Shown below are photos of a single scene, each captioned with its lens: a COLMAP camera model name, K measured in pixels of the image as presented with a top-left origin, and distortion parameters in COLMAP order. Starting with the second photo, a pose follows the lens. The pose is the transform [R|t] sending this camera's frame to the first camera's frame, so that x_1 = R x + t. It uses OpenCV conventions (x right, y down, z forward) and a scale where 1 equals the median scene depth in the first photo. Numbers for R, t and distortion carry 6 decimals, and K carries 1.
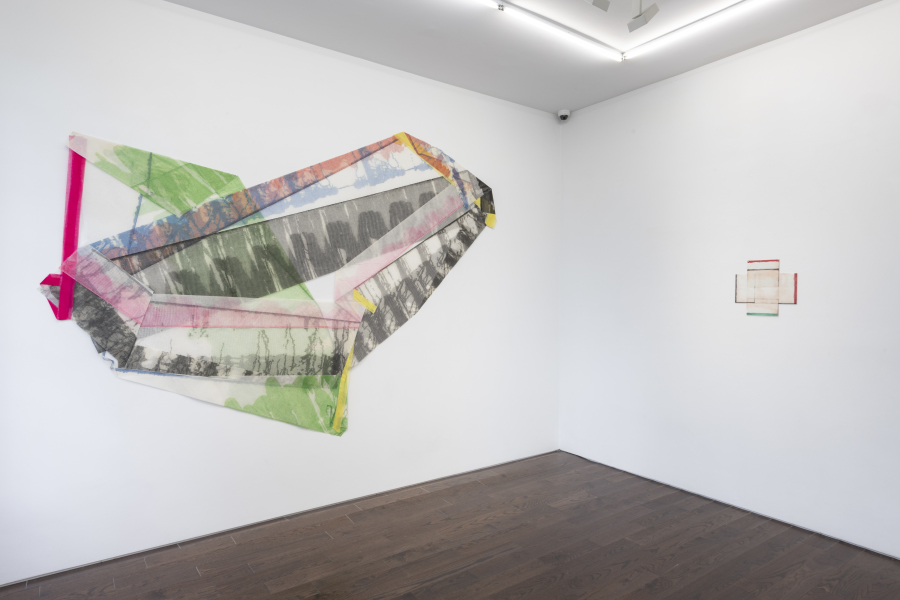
lens RADIAL K [[518.6, 0, 454.1], [0, 518.6, 309.1], [0, 0, 1]] dist [0.013285, -0.002560]
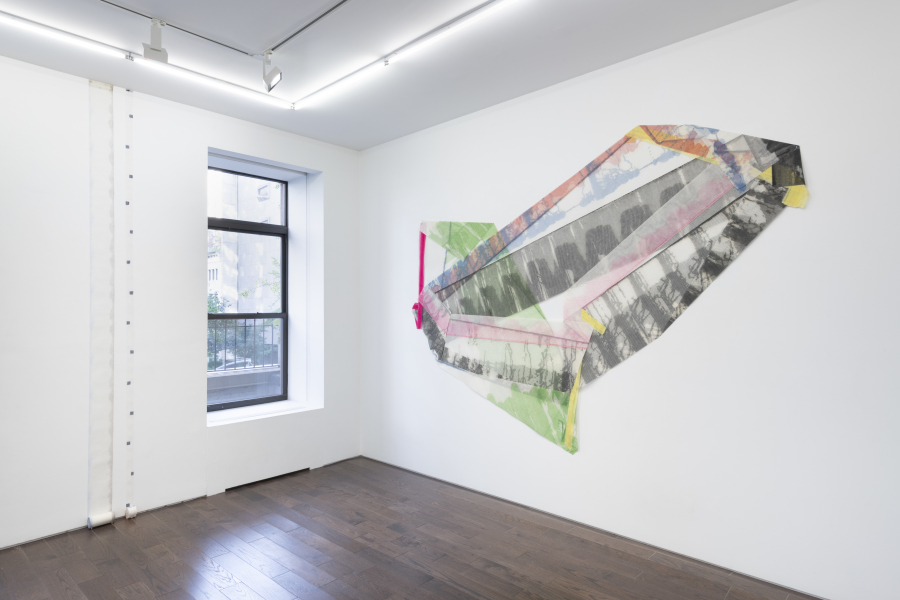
lens RADIAL K [[518.6, 0, 409.2], [0, 518.6, 299.6], [0, 0, 1]] dist [0.013285, -0.002560]
pose [[0.156207, -0.012261, -0.987648, 0.780985], [-0.007649, 0.999878, -0.013623, -0.043077], [0.987695, 0.009682, 0.156095, 0.557159]]
